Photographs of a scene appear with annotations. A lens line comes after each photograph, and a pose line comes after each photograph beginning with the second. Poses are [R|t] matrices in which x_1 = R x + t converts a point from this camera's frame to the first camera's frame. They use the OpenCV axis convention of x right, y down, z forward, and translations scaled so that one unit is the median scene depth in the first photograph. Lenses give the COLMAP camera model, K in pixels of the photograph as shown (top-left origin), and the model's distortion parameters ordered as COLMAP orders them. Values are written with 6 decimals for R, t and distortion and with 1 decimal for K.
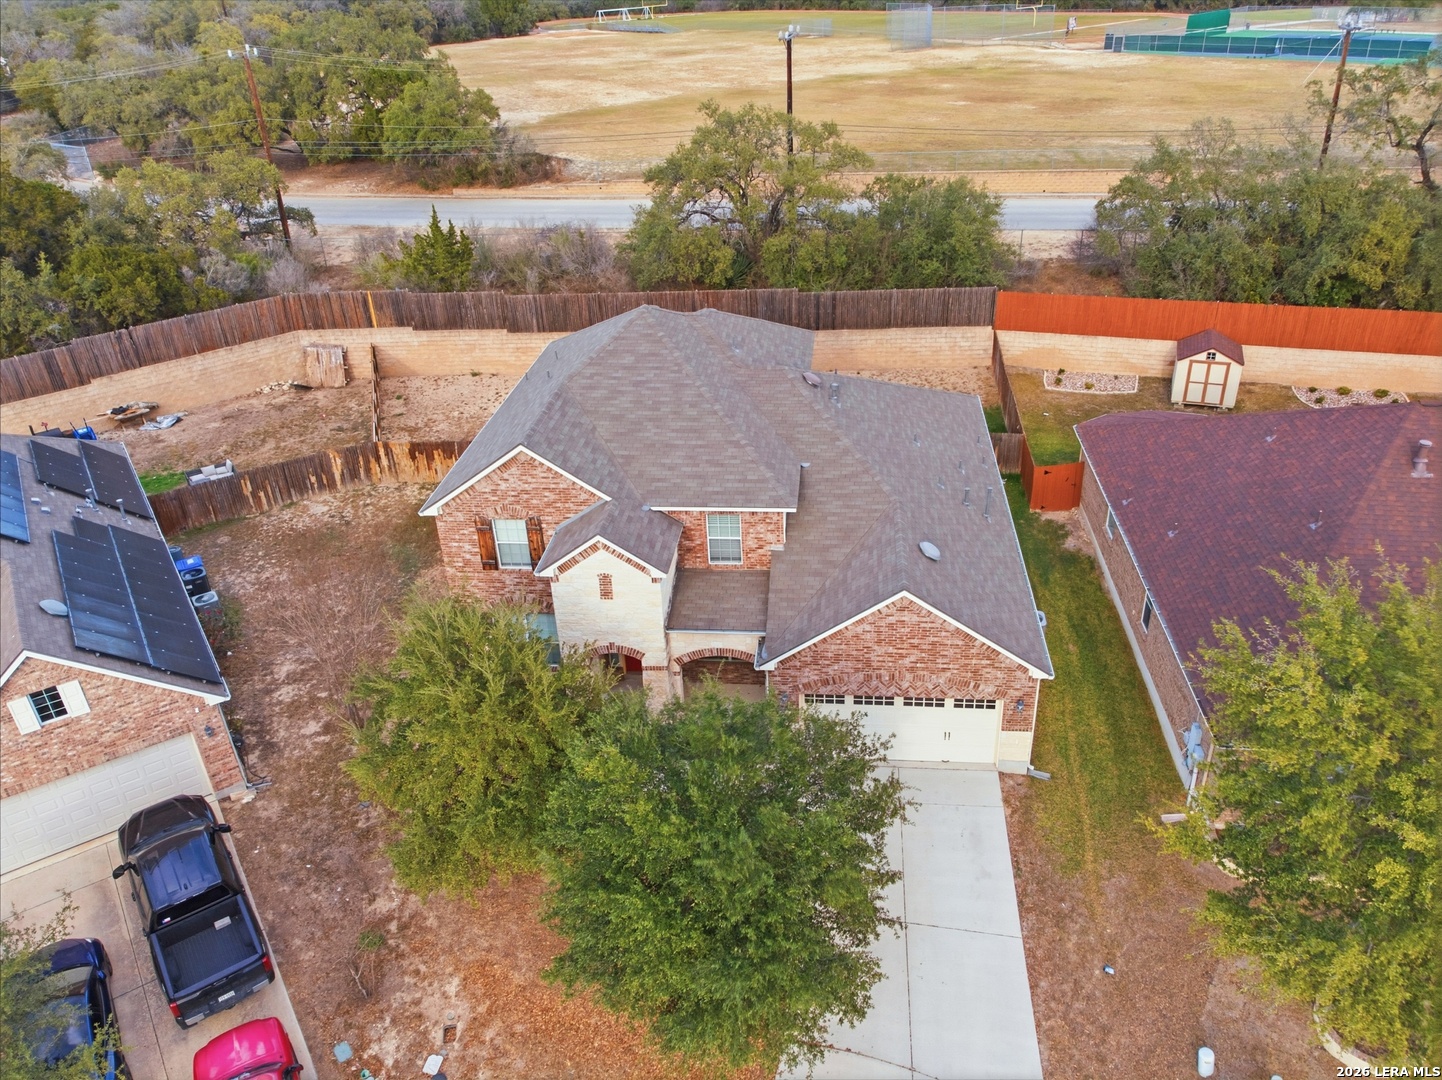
lens RADIAL K [[1068.4, 0, 721.0], [0, 1068.4, 540.0], [0, 0, 1]] dist [-0.010959, 0.023146]
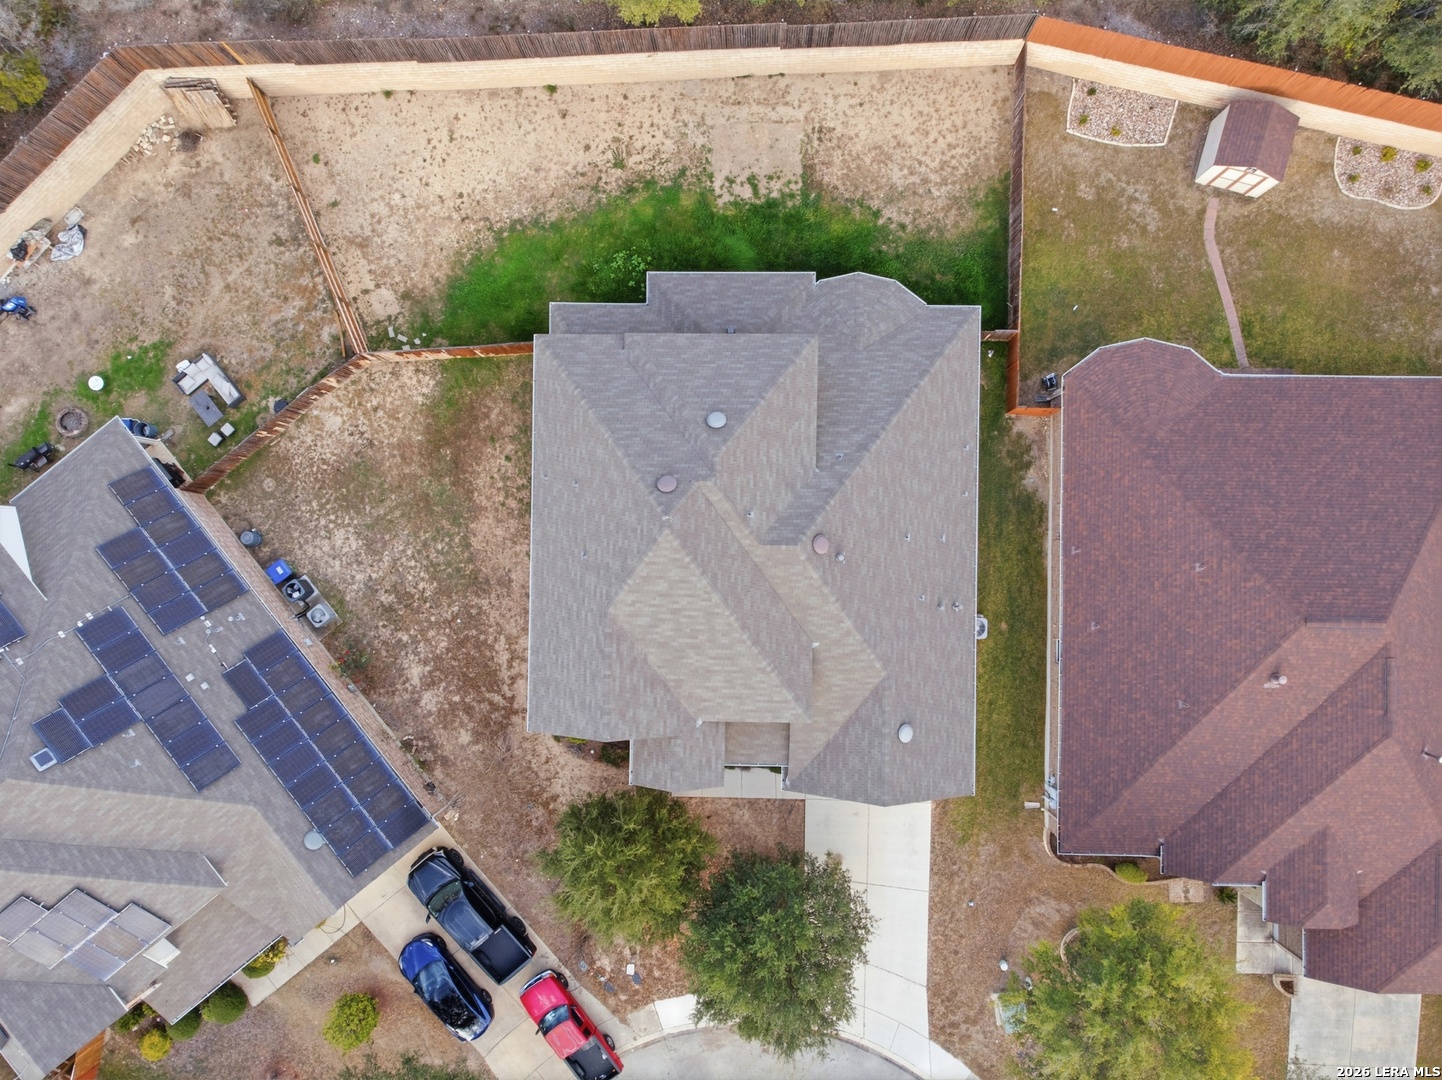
lens RADIAL K [[1062.8, 0, 721.0], [0, 1062.8, 540.0], [0, 0, 1]] dist [-0.002234, 0.011218]
pose [[0.995344, -0.094819, 0.017327, -0.042499], [0.032488, 0.499255, 0.865846, -1.243852], [-0.090749, -0.861251, 0.500011, 0.508005]]
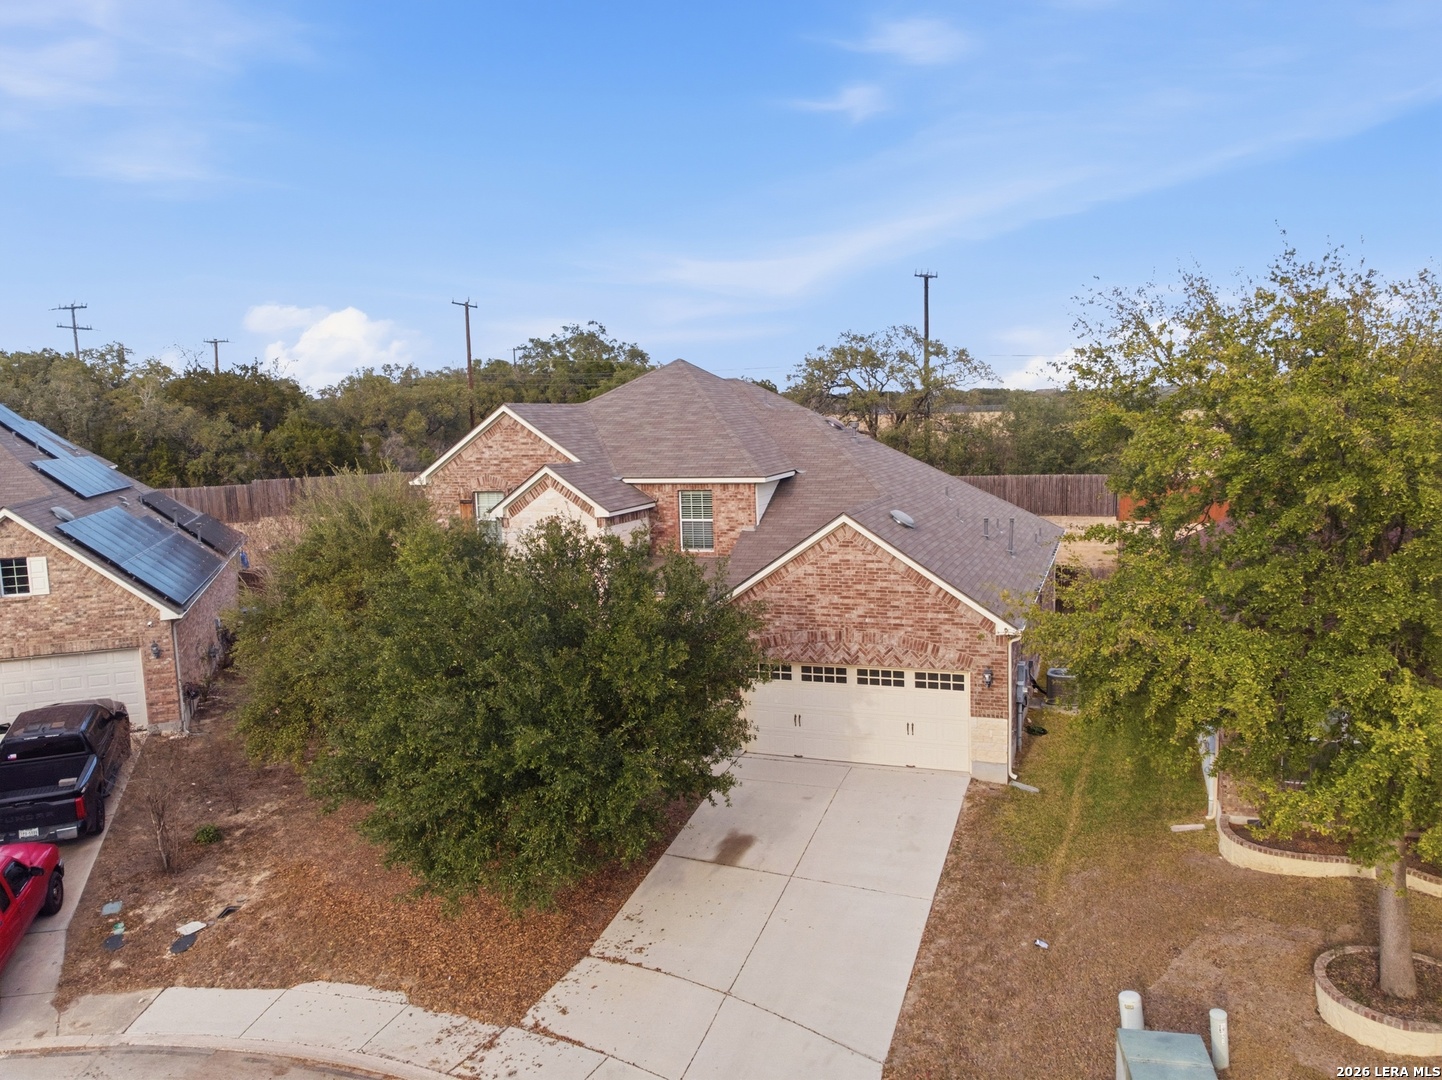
lens RADIAL K [[1062.8, 0, 721.0], [0, 1062.8, 540.0], [0, 0, 1]] dist [-0.002234, 0.011218]
pose [[0.970196, 0.043494, -0.238385, 0.244519], [-0.128163, 0.927006, -0.352469, 0.337216], [0.205654, 0.372517, 0.904952, 0.155813]]
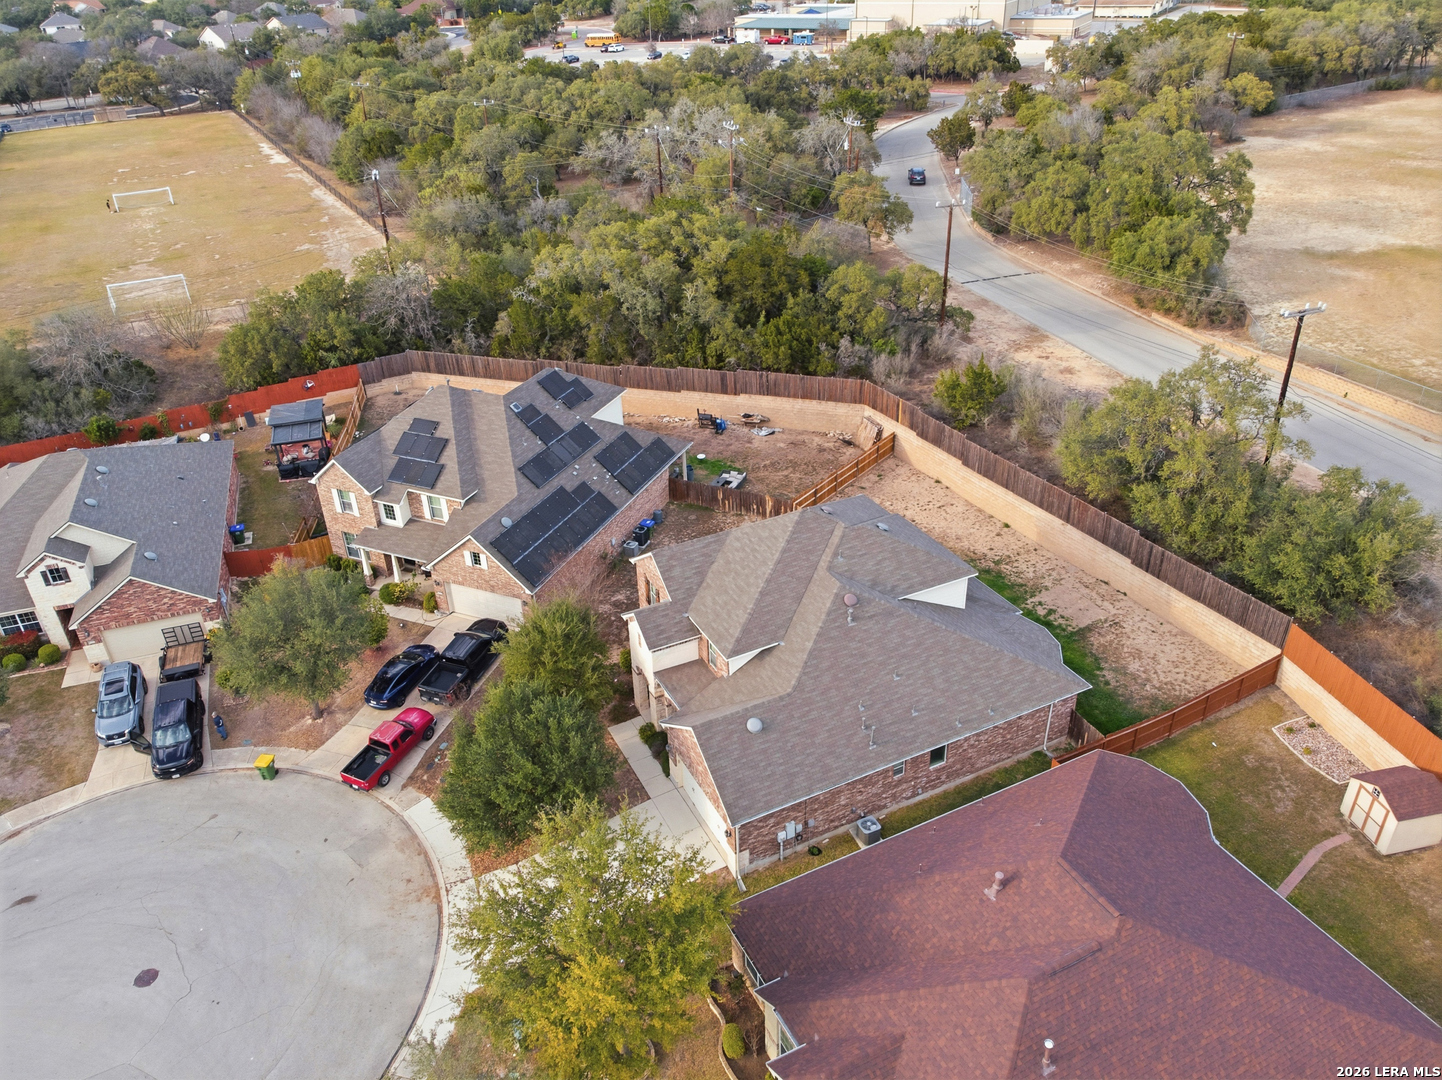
lens RADIAL K [[1062.8, 0, 721.0], [0, 1062.8, 540.0], [0, 0, 1]] dist [-0.002234, 0.011218]
pose [[0.542921, 0.447418, -0.710672, 1.105282], [-0.399202, 0.882029, 0.250326, -0.578385], [0.738833, 0.147794, 0.657482, -0.125188]]
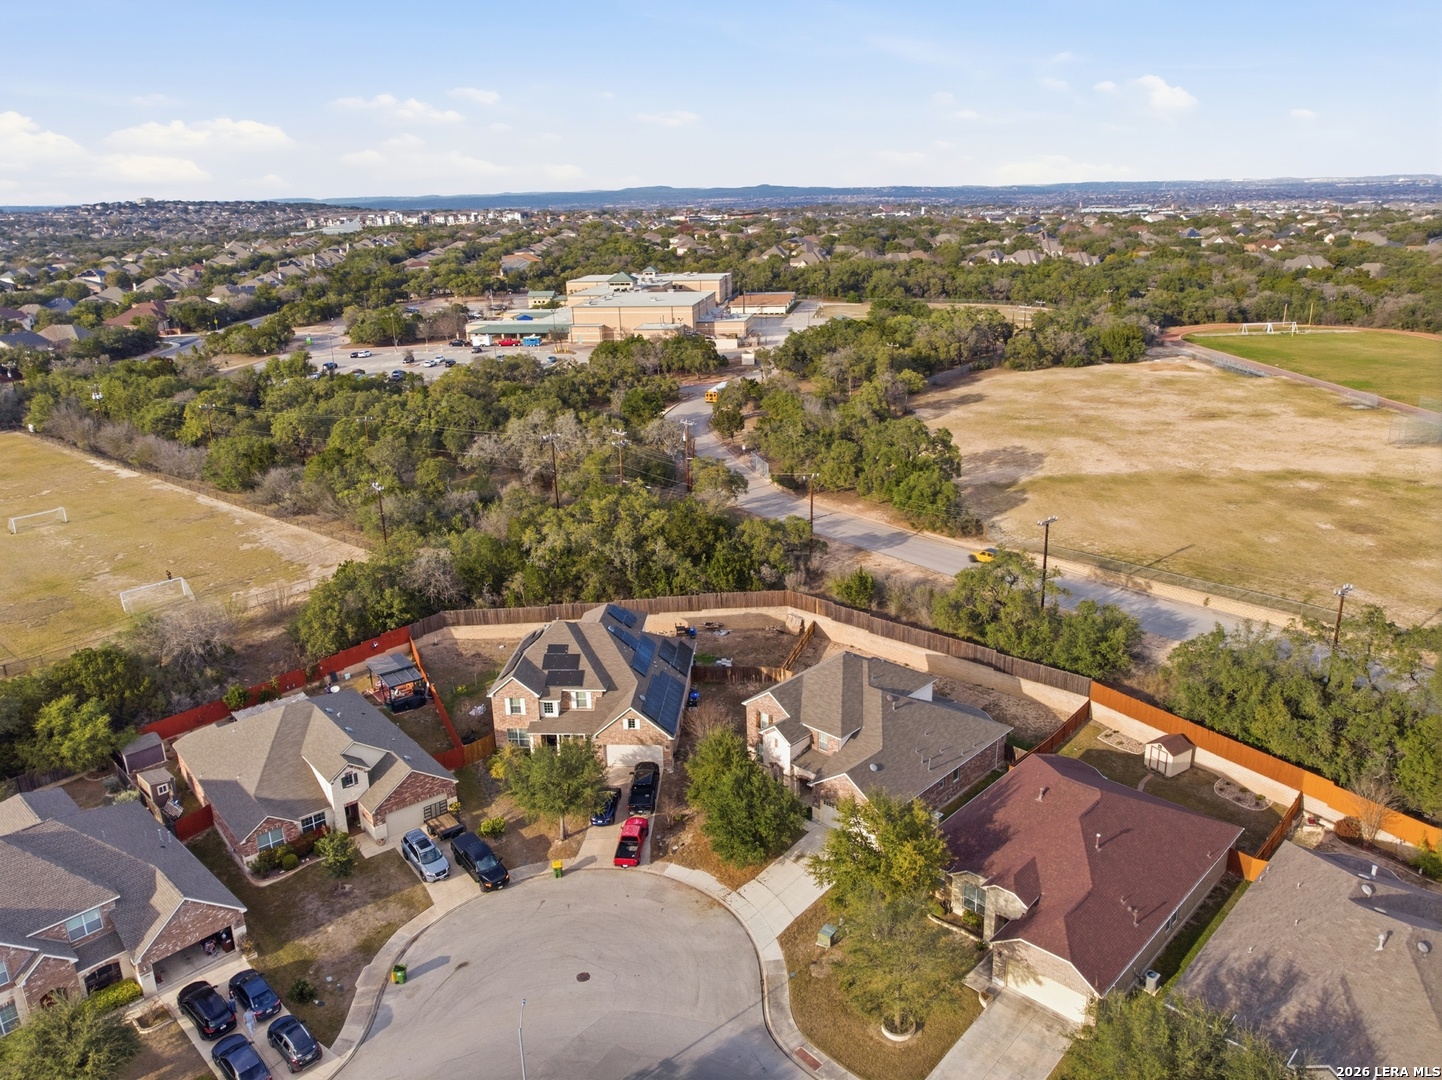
lens RADIAL K [[1055.2, 0, 715.0], [0, 1055.2, 532.8], [0, 0, 1]] dist [0.090914, -0.298137]
pose [[0.790450, 0.204406, -0.577414, 1.314990], [-0.301376, 0.950464, -0.076101, -0.234322], [0.533256, 0.234172, 0.812897, -1.645983]]
